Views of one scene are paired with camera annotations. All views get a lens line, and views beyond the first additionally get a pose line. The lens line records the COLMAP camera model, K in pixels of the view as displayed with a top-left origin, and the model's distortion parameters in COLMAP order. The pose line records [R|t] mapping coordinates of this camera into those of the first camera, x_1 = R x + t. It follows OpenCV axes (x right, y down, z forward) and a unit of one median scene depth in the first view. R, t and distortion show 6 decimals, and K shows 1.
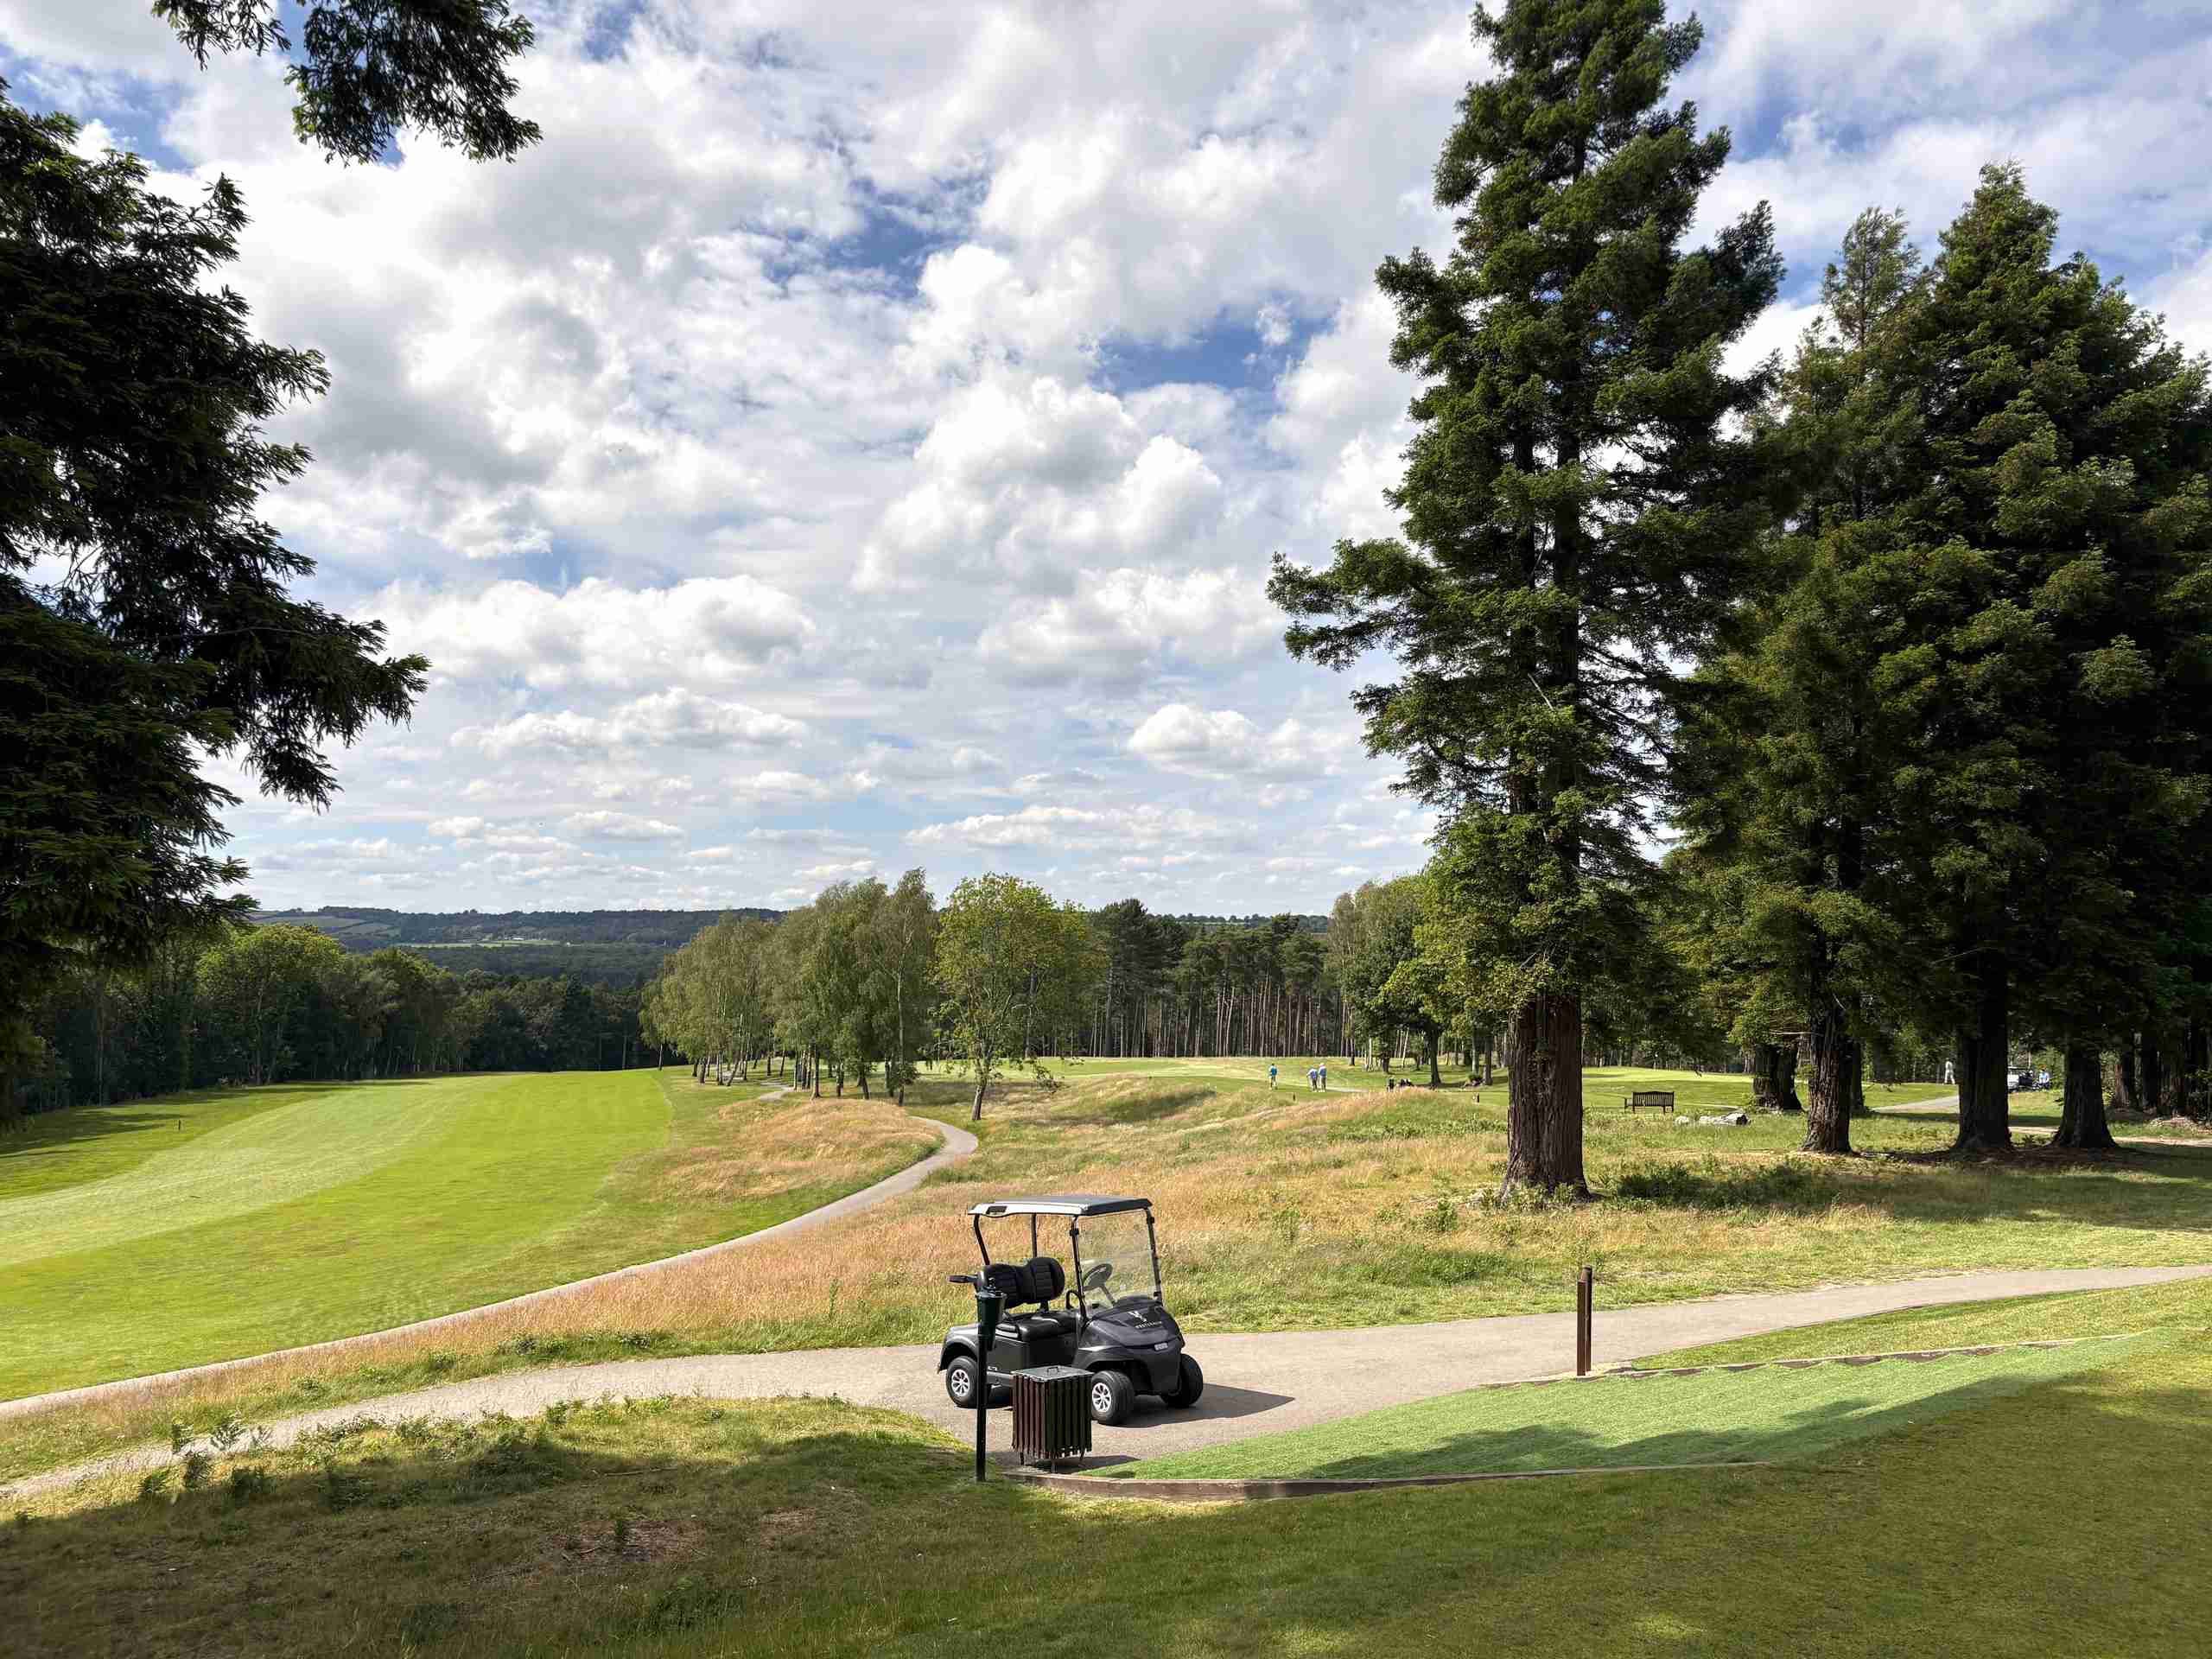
lens RADIAL K [[1676.1, 0, 1107.7], [0, 1676.1, 849.6], [0, 0, 1]] dist [0.045456, -0.053440]
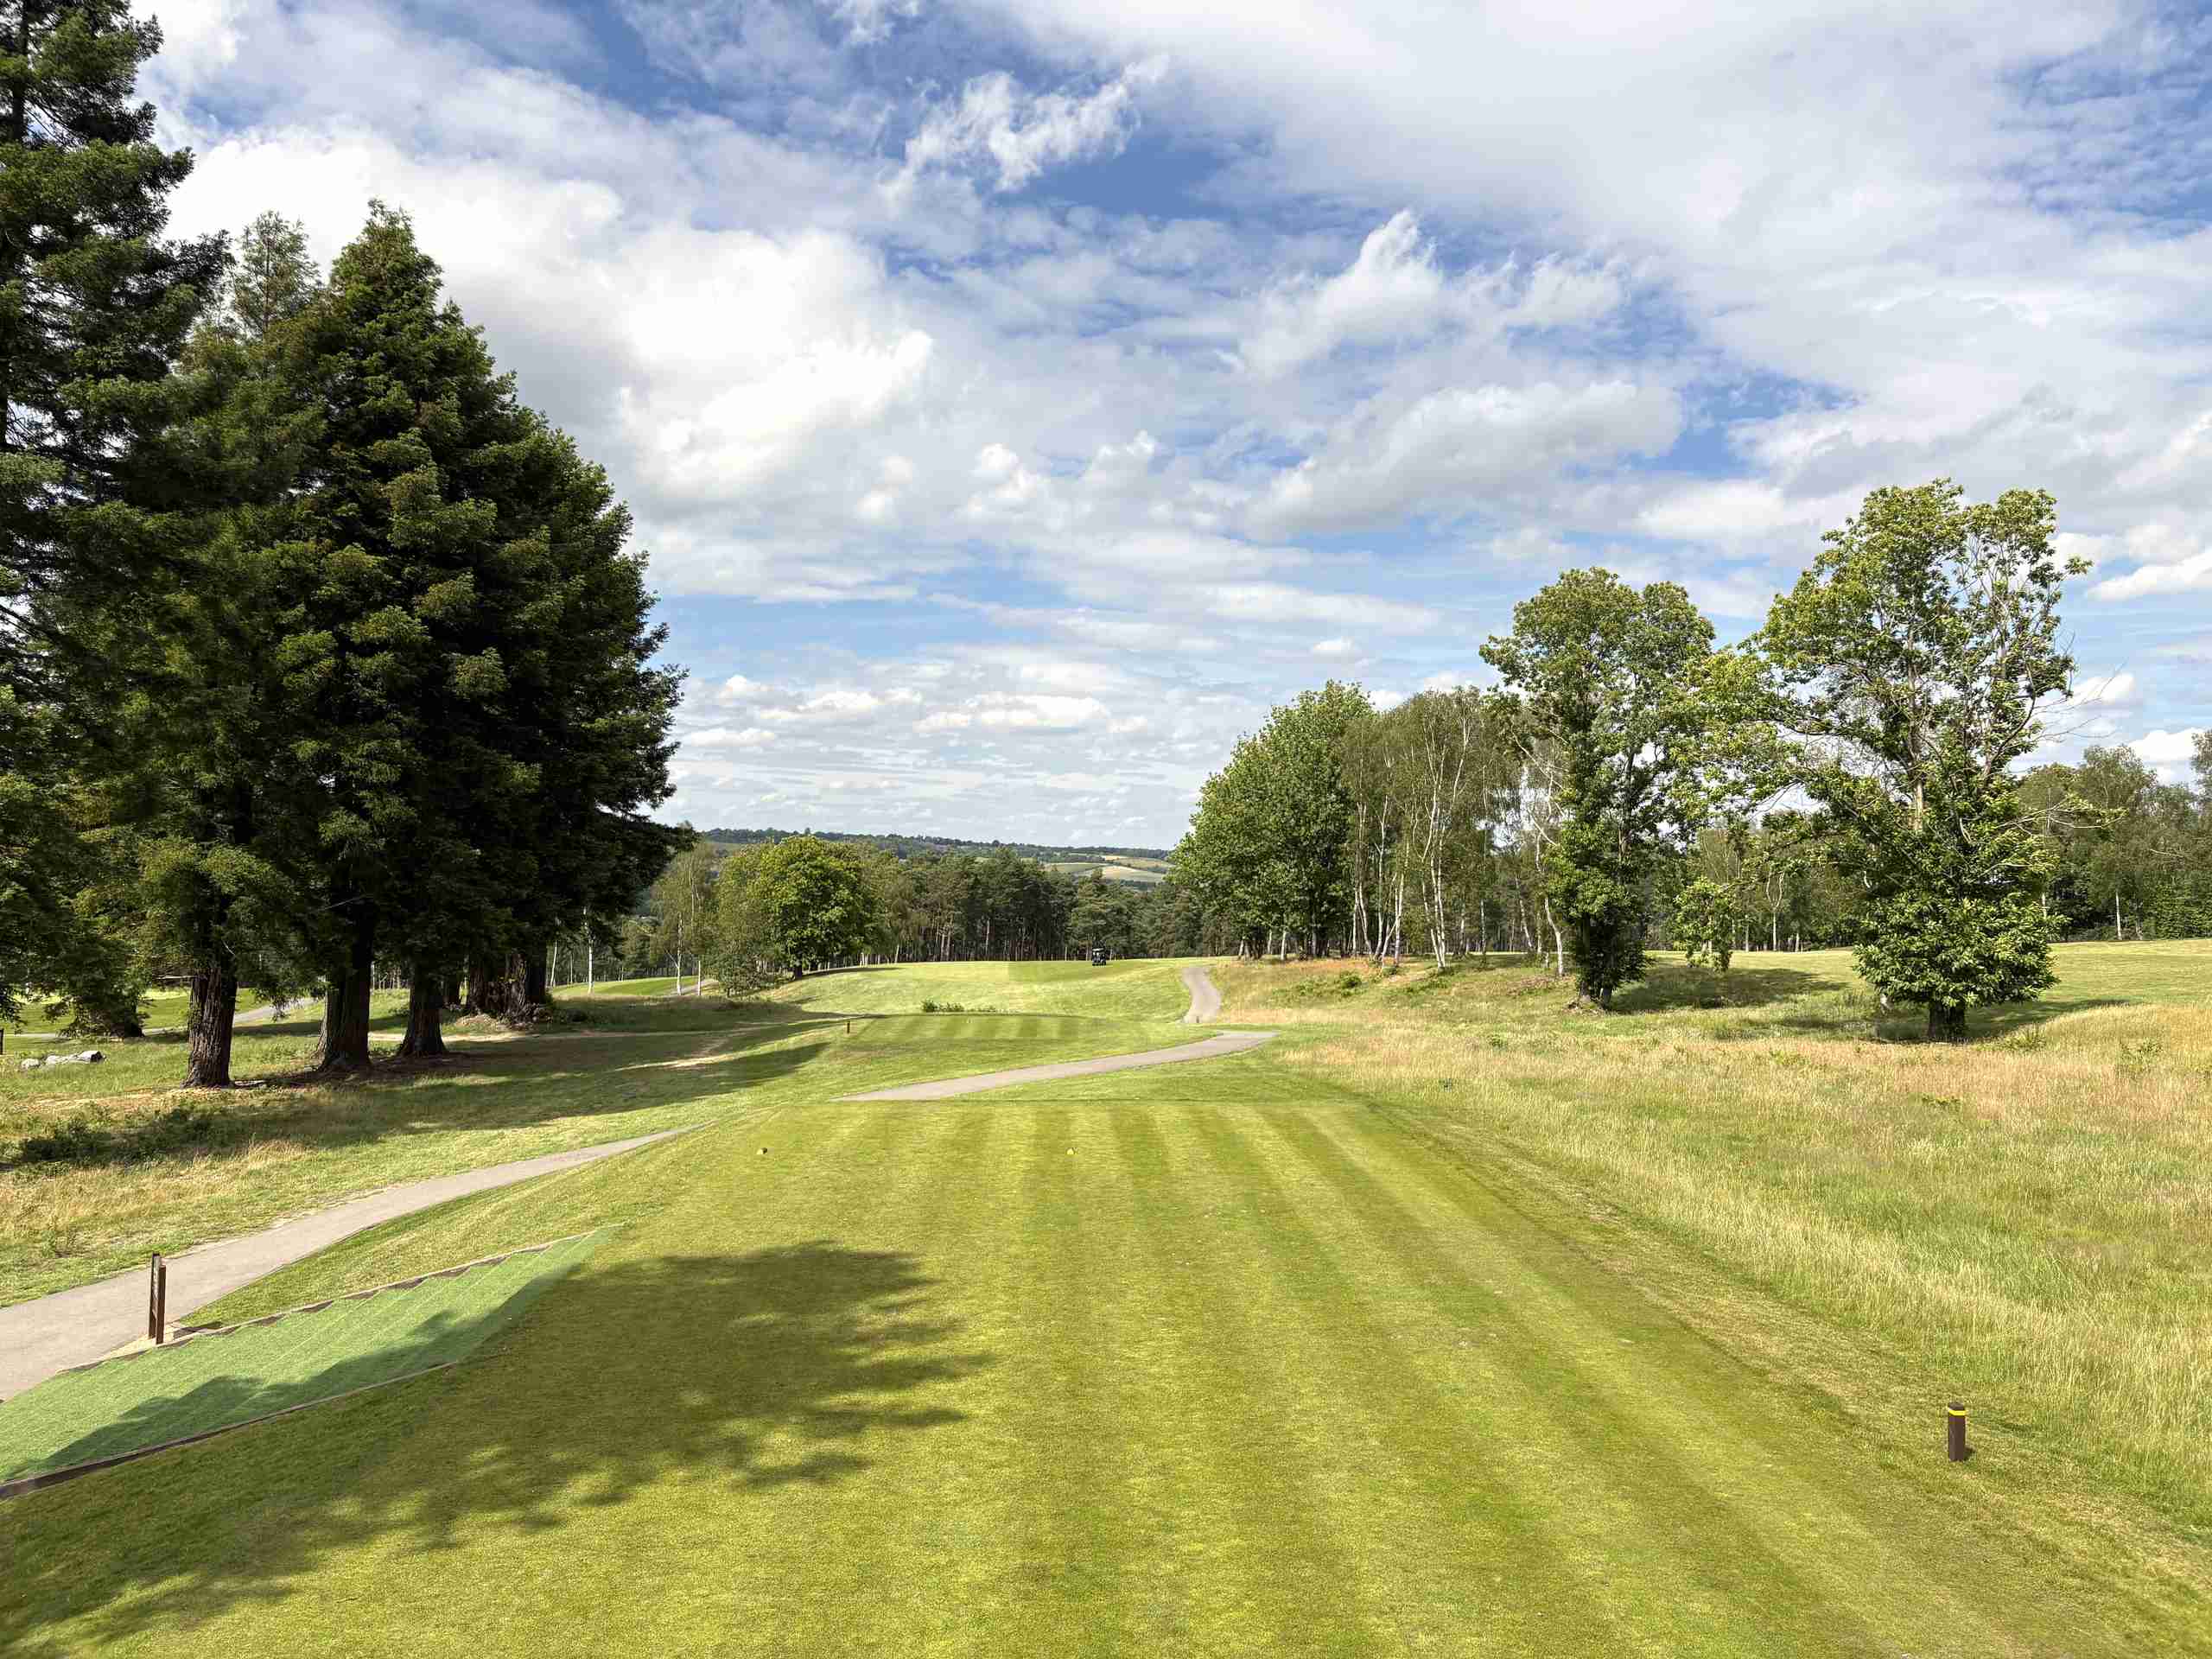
lens RADIAL K [[1676.1, 0, 1096.2], [0, 1676.1, 834.1], [0, 0, 1]] dist [0.045456, -0.053440]
pose [[0.597512, 0.008203, 0.801818, -0.111767], [-0.052557, 0.998198, 0.028952, -0.046978], [-0.800136, -0.059440, 0.596866, -0.092751]]
